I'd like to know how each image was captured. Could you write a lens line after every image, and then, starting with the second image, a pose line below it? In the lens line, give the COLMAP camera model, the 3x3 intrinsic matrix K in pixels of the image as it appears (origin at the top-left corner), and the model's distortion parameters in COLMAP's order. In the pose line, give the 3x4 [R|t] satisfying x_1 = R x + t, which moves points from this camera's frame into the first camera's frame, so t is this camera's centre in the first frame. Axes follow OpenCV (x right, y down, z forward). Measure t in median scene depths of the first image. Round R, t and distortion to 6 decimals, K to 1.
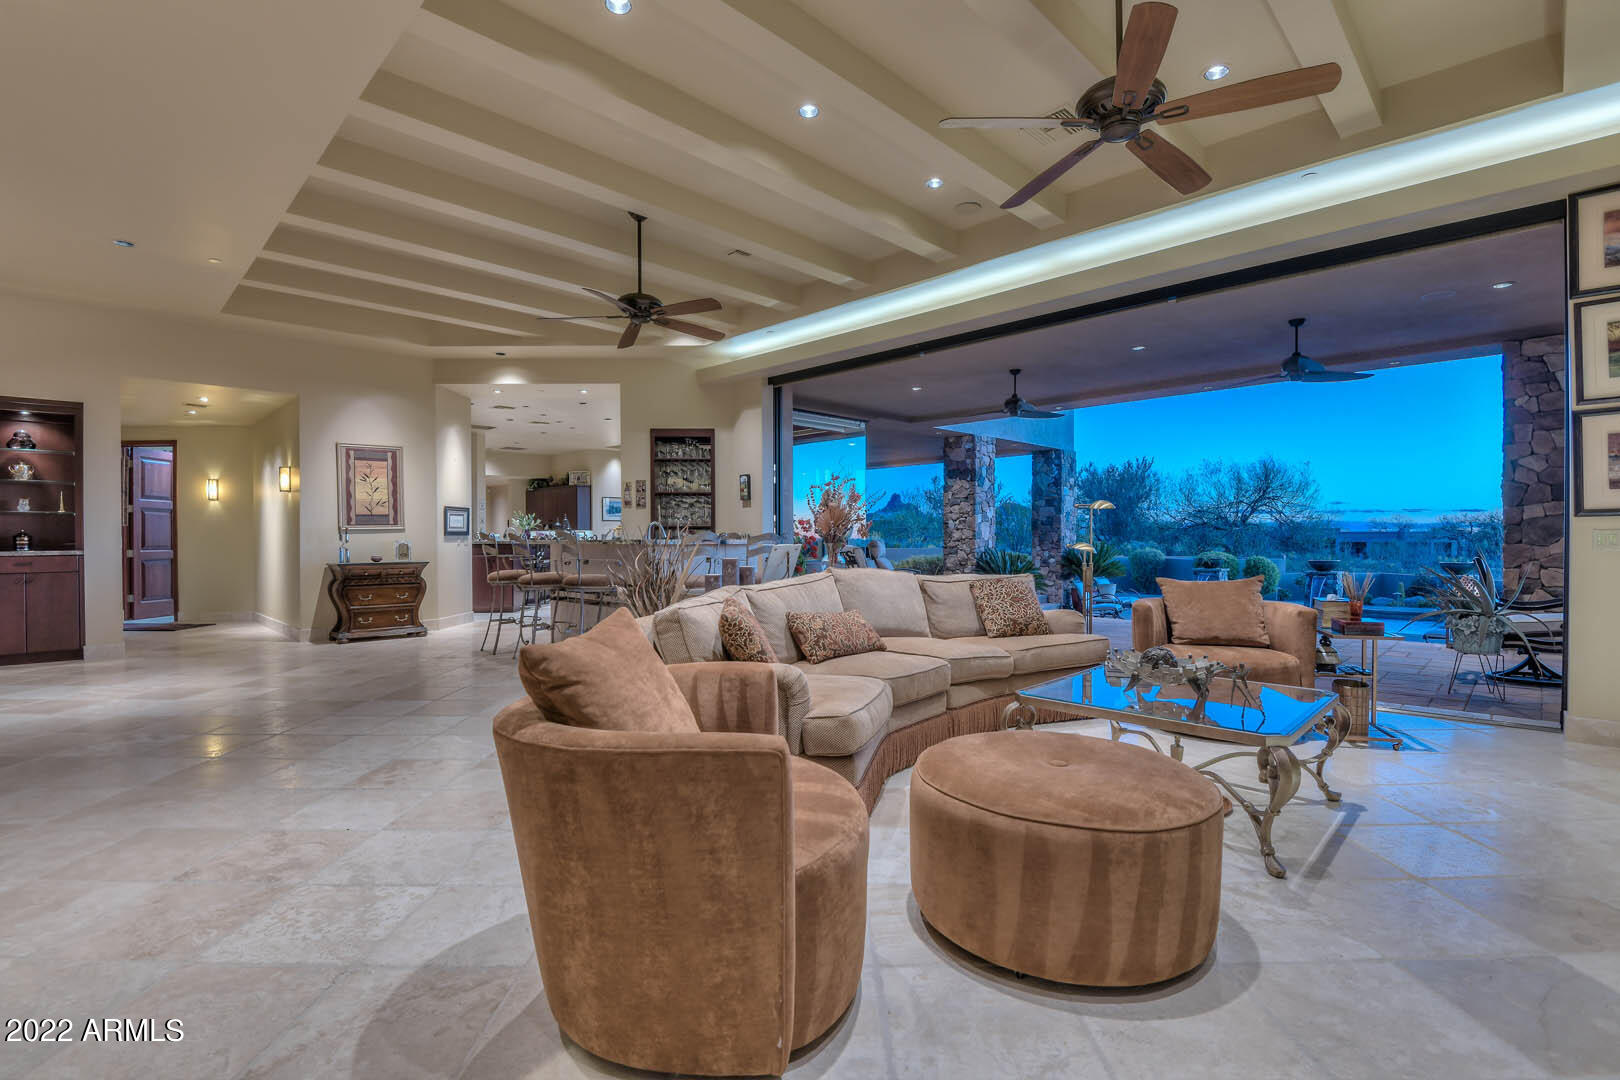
lens RADIAL K [[745.2, 0, 799.6], [0, 745.2, 535.9], [0, 0, 1]] dist [-0.011662, -0.010666]
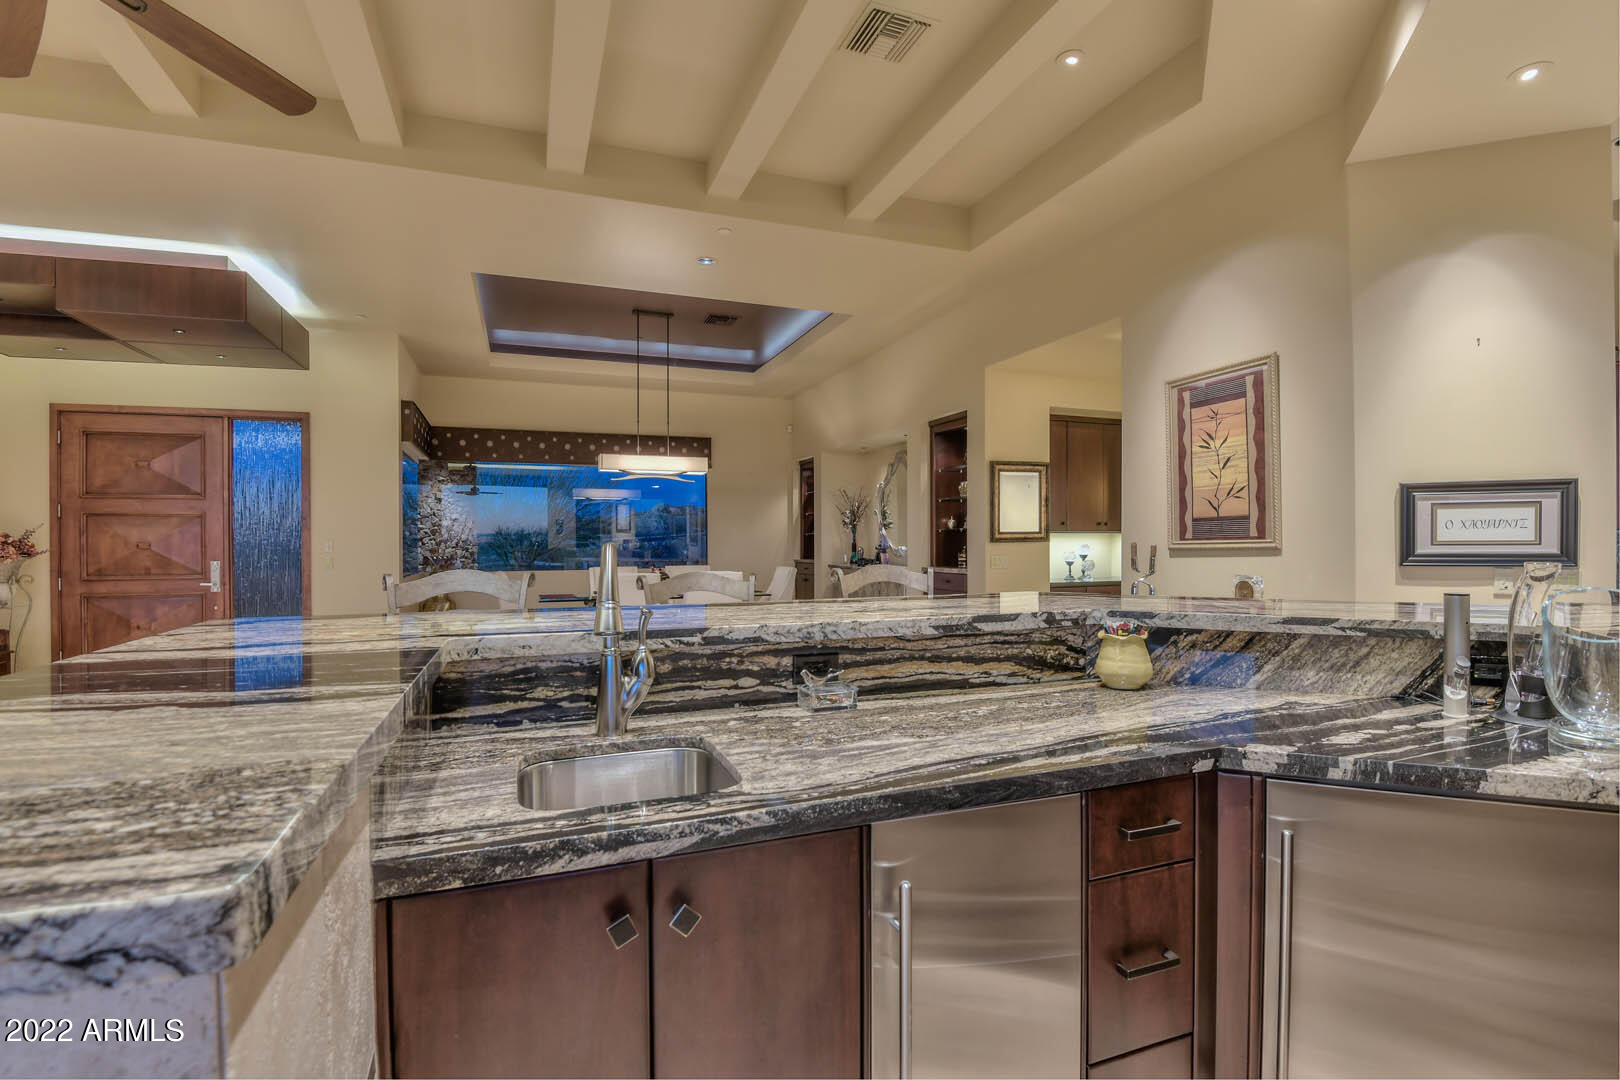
lens RADIAL K [[745.2, 0, 801.6], [0, 745.2, 541.6], [0, 0, 1]] dist [-0.011662, -0.010666]
pose [[-0.398060, 0.004142, -0.917350, -0.036267], [0.005173, 0.999984, 0.002271, -0.015702], [0.917345, -0.003842, -0.398075, 0.963141]]
